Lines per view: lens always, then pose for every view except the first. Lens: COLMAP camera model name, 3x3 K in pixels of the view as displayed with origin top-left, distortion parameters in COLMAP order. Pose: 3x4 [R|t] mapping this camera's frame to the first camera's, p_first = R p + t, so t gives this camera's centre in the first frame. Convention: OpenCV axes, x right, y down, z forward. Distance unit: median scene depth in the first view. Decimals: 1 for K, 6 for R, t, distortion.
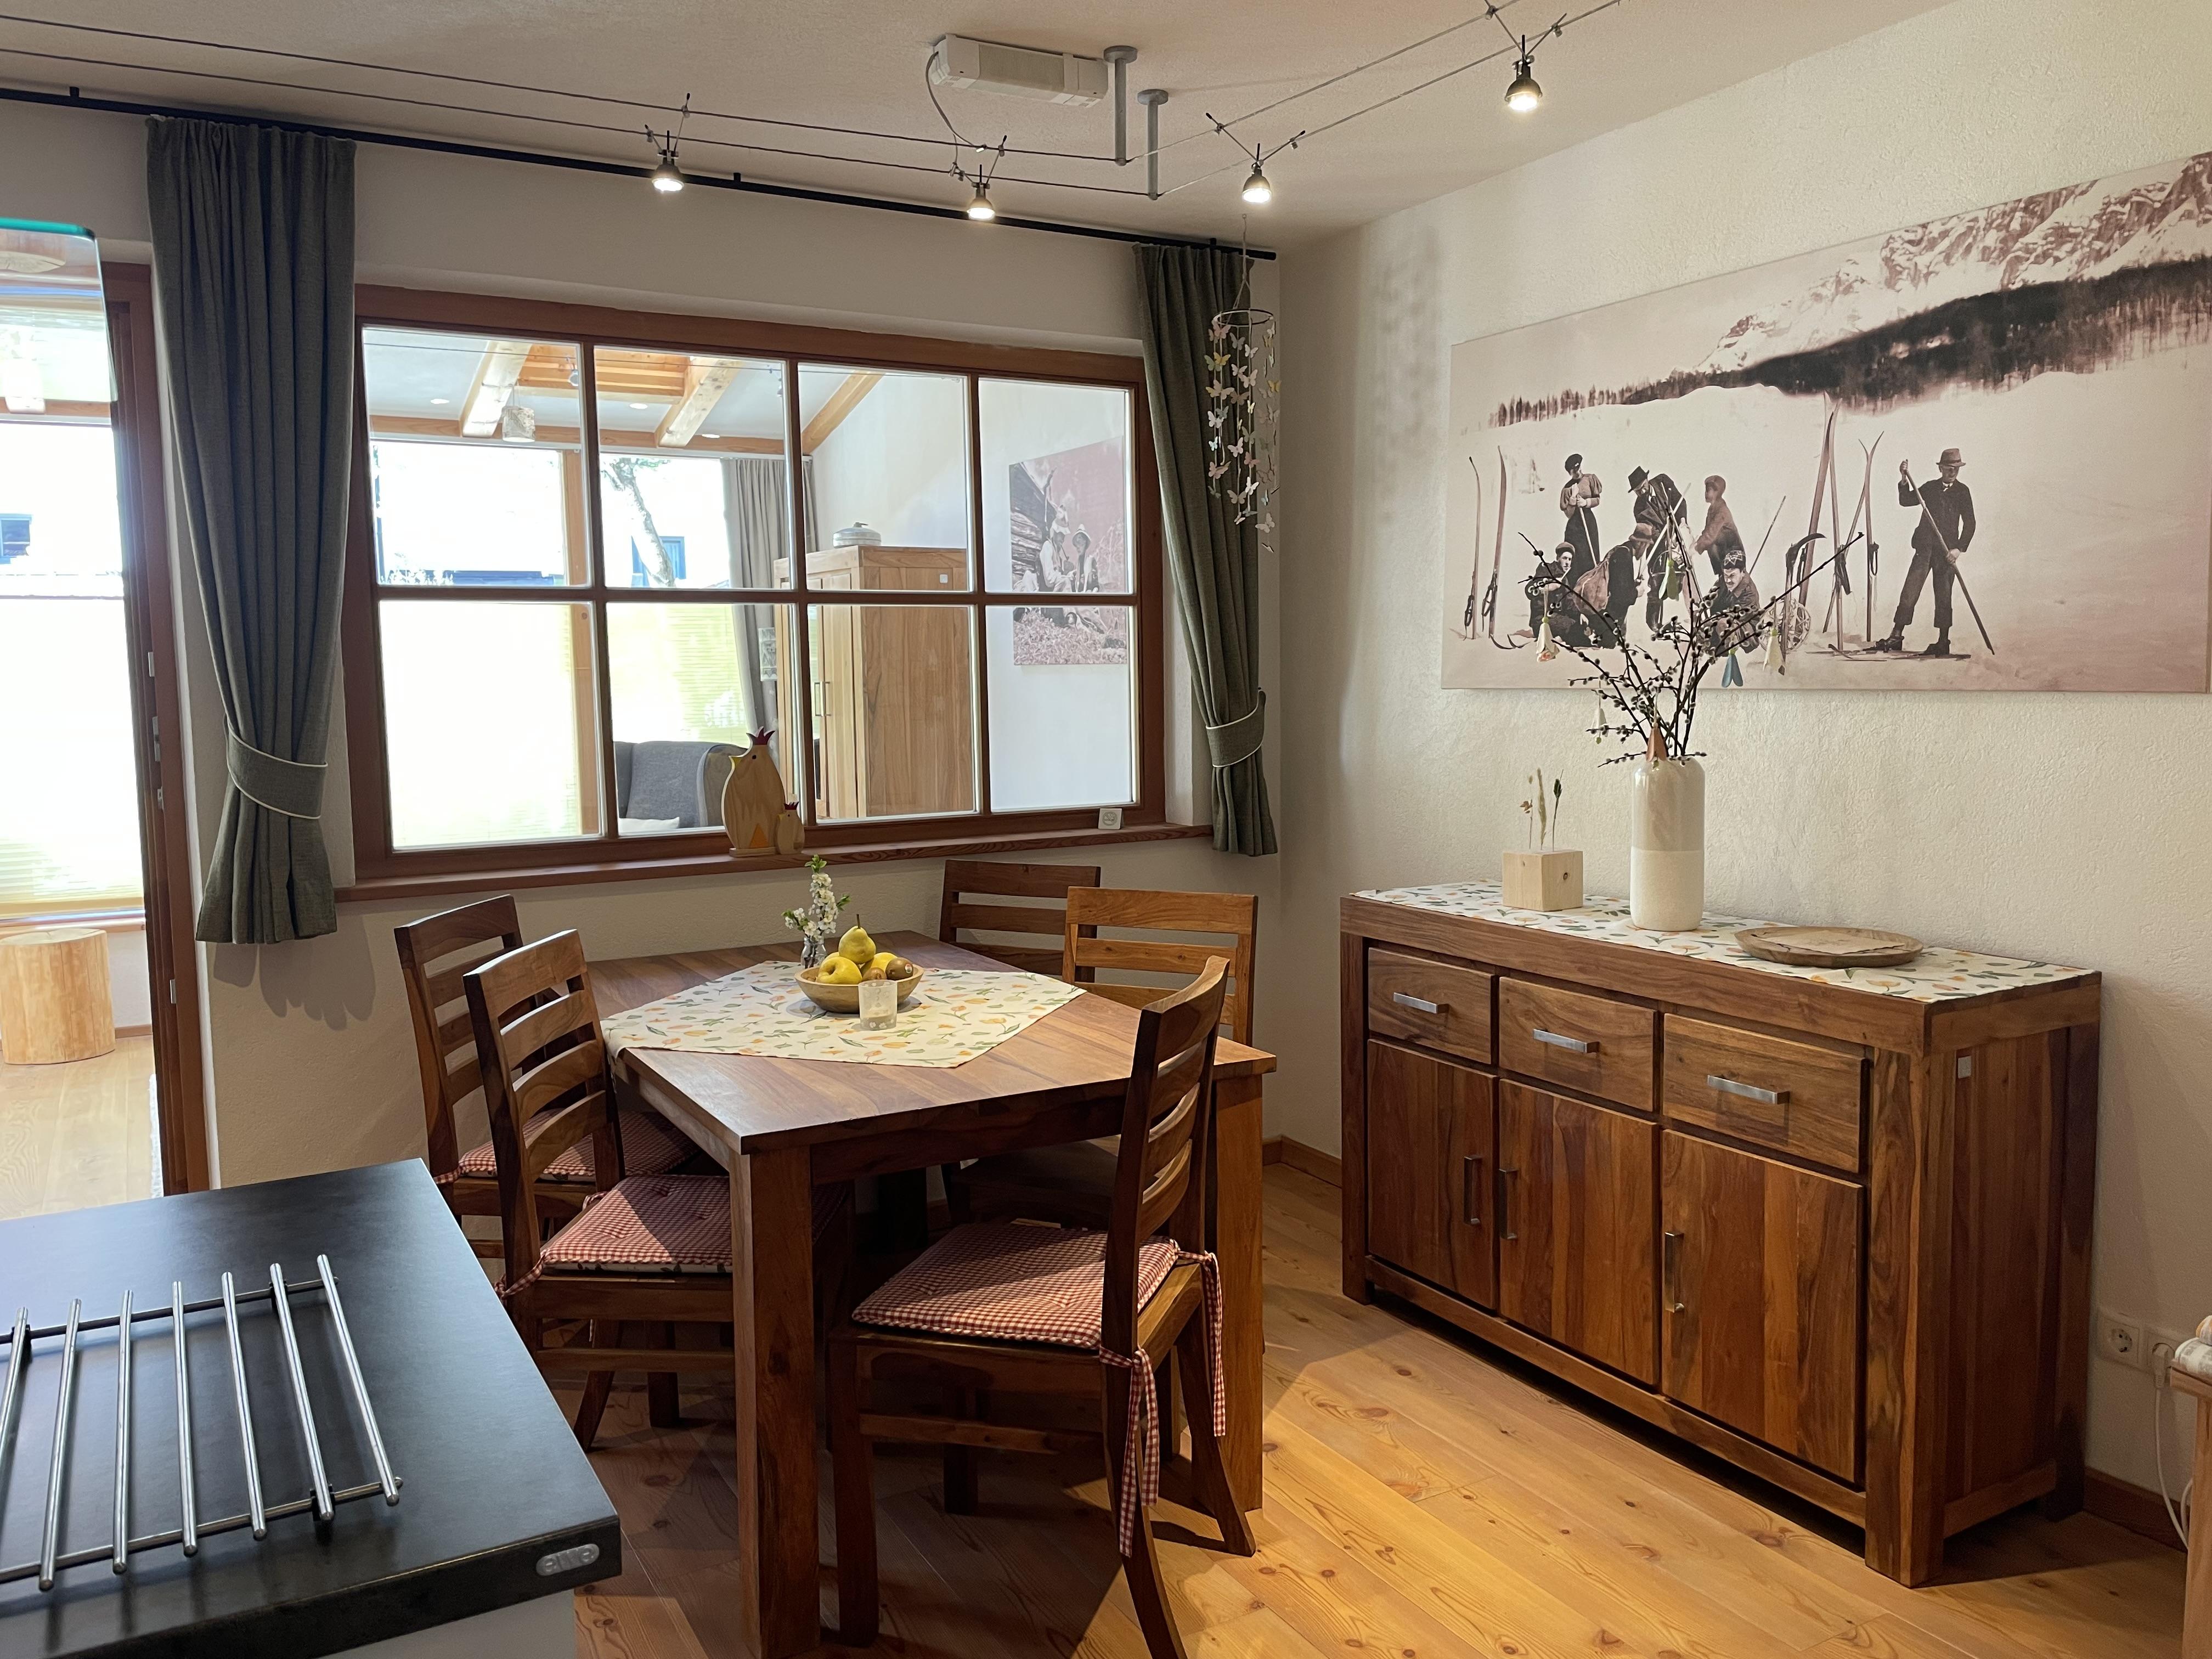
lens RADIAL K [[1707.8, 0, 1120.1], [0, 1707.8, 824.1], [0, 0, 1]] dist [0.091891, -0.128321]
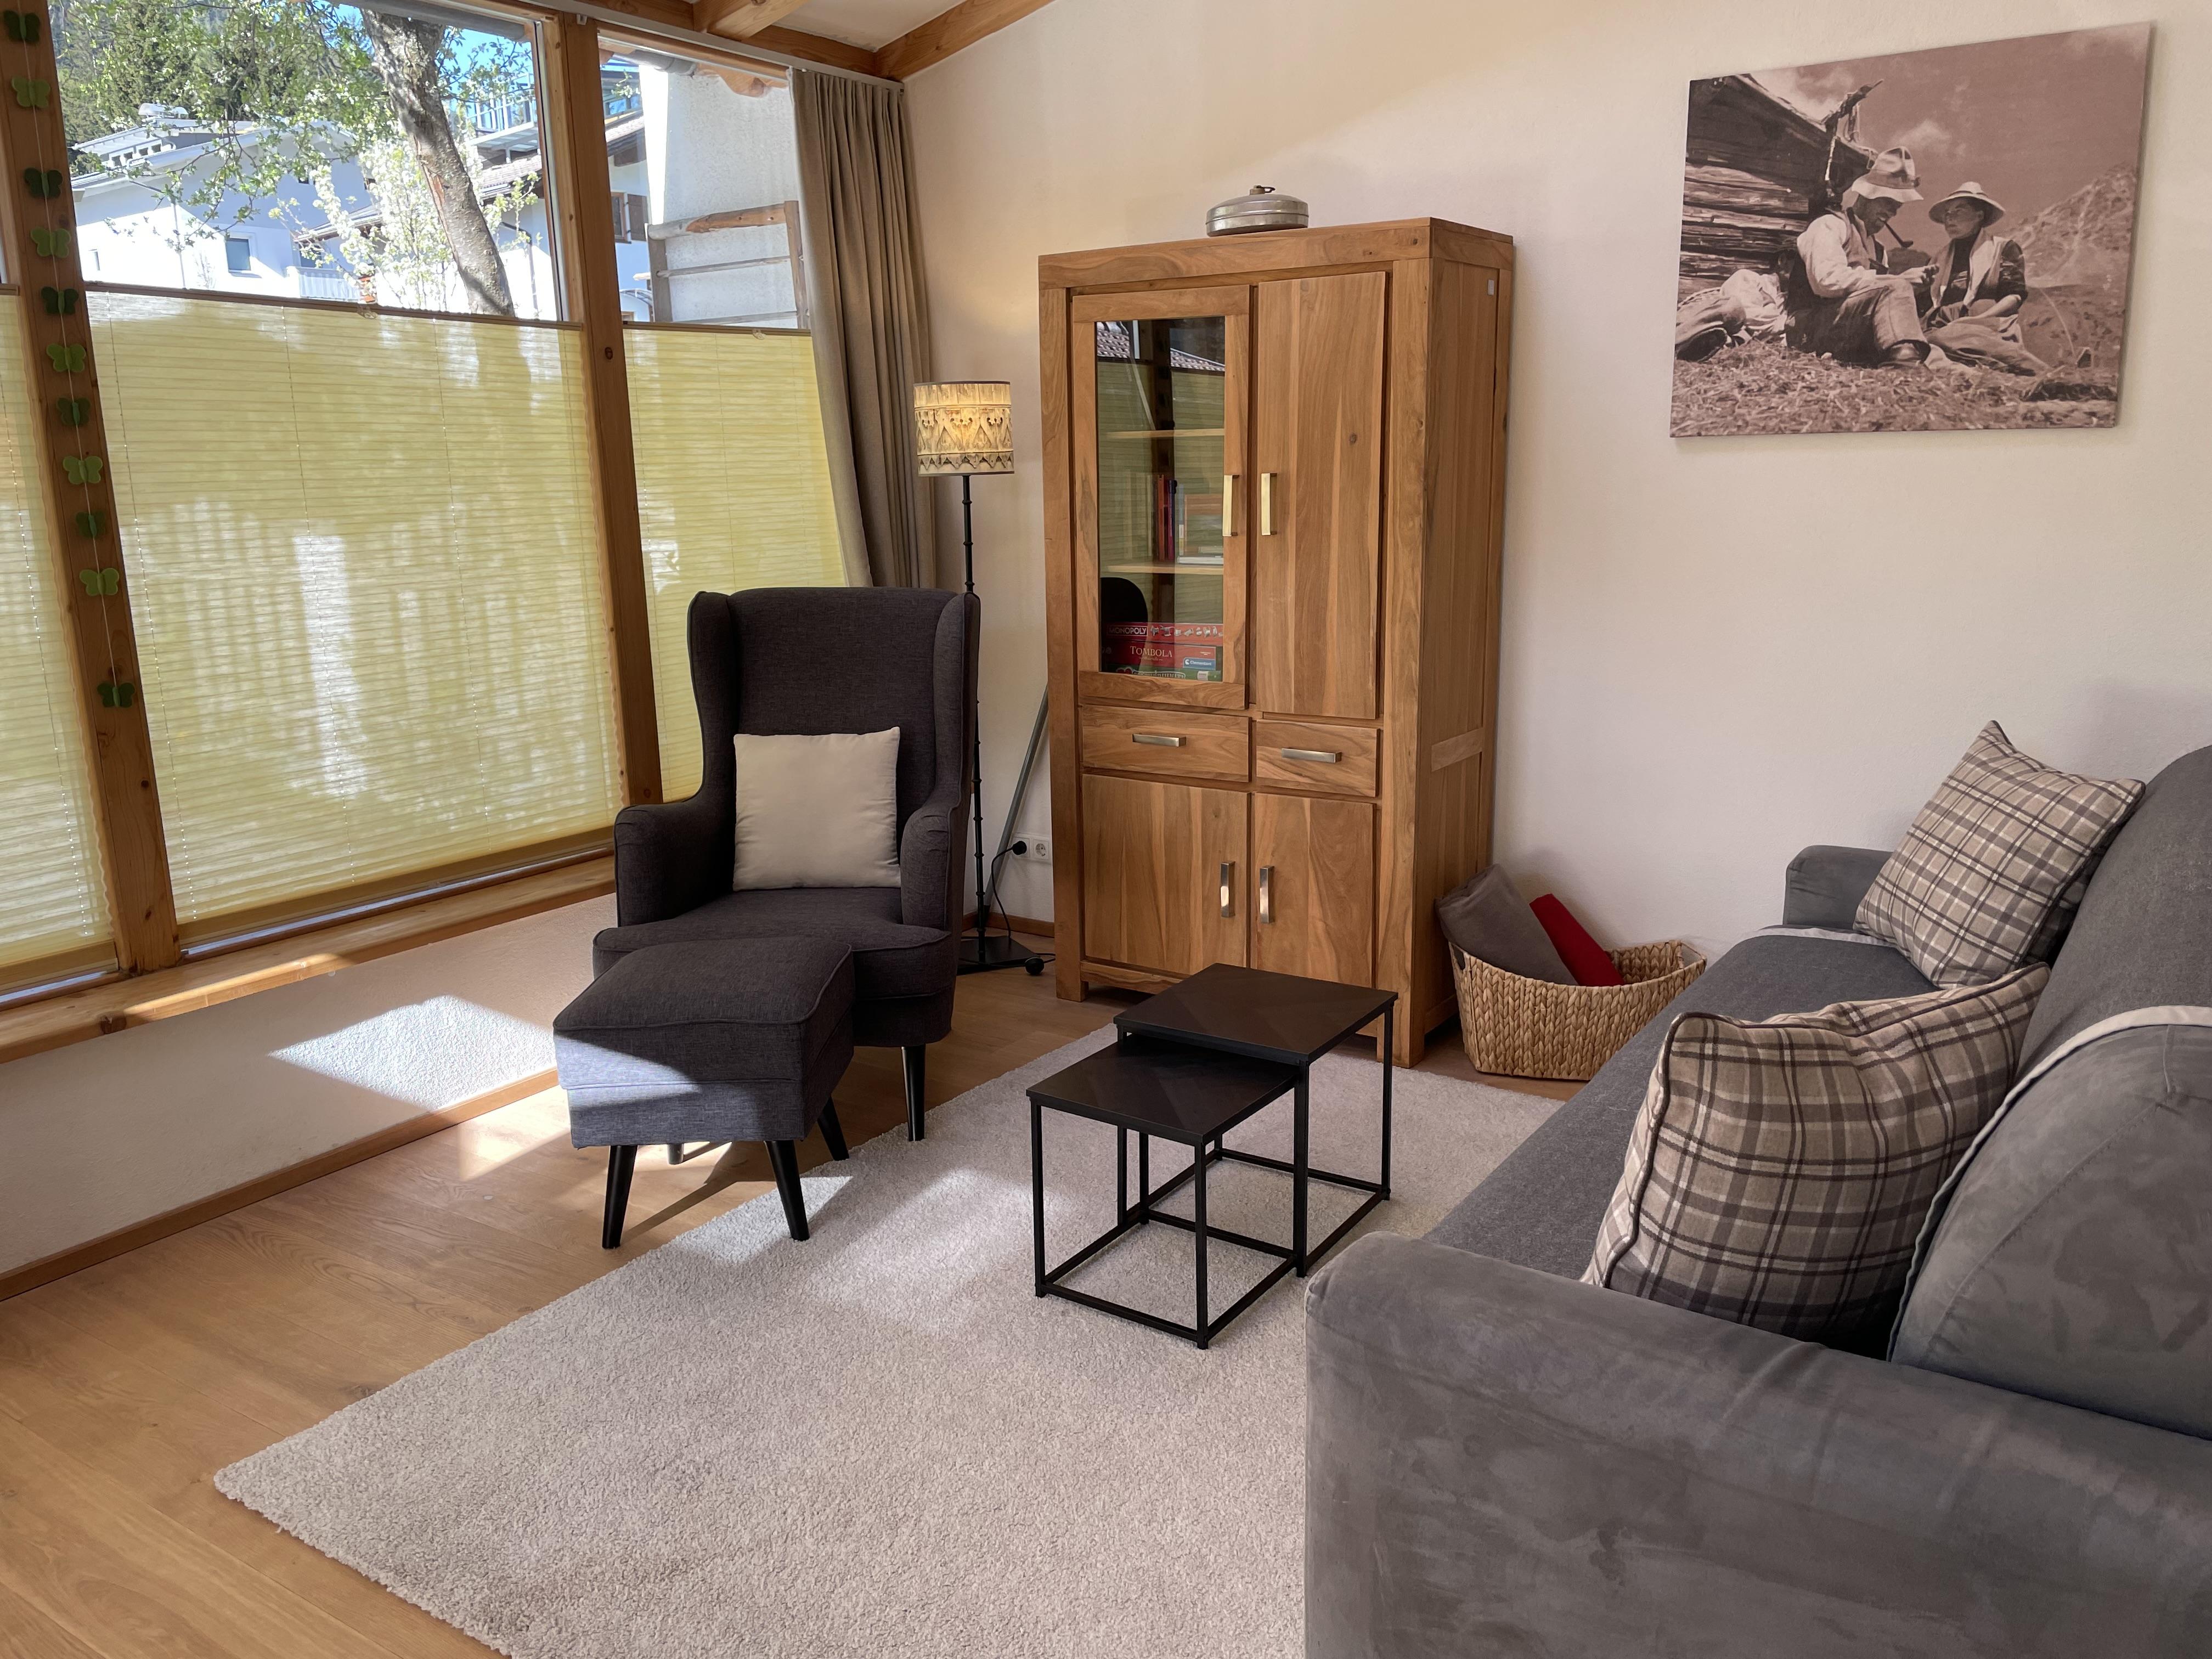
lens RADIAL K [[1690.4, 0, 1106.0], [0, 1690.4, 829.5], [0, 0, 1]] dist [0.077266, -0.110822]
pose [[0.896059, -0.096657, 0.433286, -0.452186], [0.044974, 0.990753, 0.128007, -0.037507], [-0.441652, -0.095215, 0.892120, 0.483747]]
